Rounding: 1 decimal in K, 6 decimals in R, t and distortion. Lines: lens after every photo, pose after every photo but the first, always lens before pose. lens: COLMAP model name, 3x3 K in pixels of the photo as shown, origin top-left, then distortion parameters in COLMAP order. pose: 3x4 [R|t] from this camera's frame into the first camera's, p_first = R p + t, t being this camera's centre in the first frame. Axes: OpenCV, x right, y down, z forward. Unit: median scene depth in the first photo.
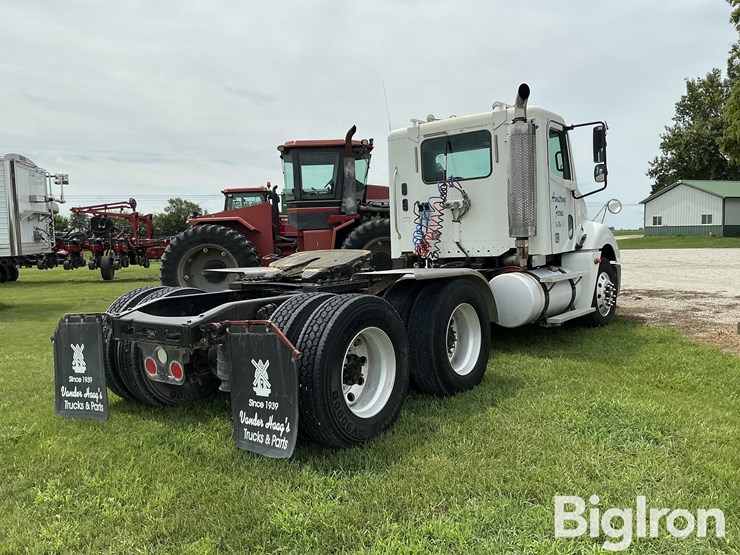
lens RADIAL K [[616.9, 0, 370.3], [0, 616.9, 283.0], [0, 0, 1]] dist [0.156370, -0.338259]
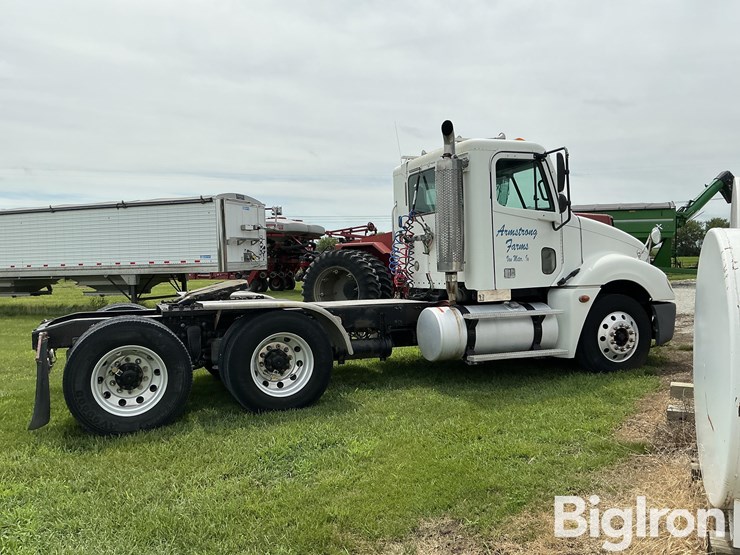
lens RADIAL K [[616.9, 0, 370.3], [0, 616.9, 283.0], [0, 0, 1]] dist [0.156370, -0.338259]
pose [[0.853000, 0.036748, -0.520615, 0.573106], [-0.048036, 0.998812, -0.008203, -0.036615], [0.519695, 0.032006, 0.853752, 0.076739]]
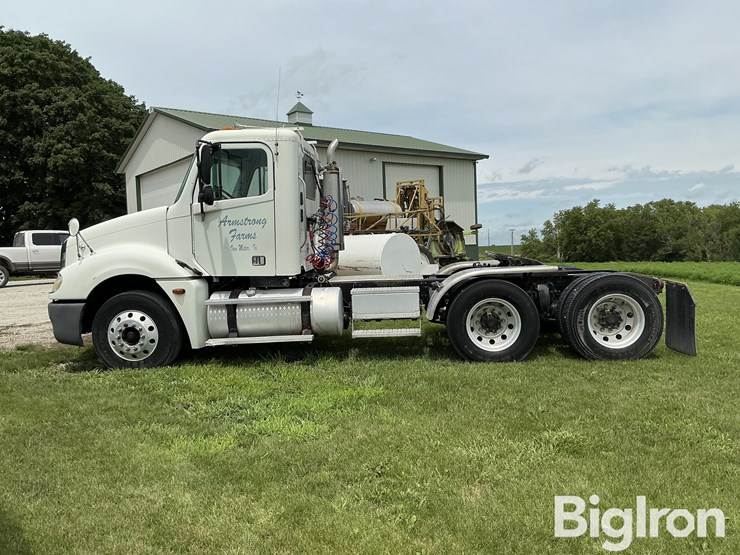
lens RADIAL K [[623.7, 0, 370.0], [0, 623.7, 277.5], [0, 0, 1]] dist [0.102462, -0.194882]
pose [[-0.568592, -0.001009, 0.822619, -0.780647], [0.107892, 0.991269, 0.075791, -0.095974], [-0.815514, 0.131849, -0.563519, 1.479749]]
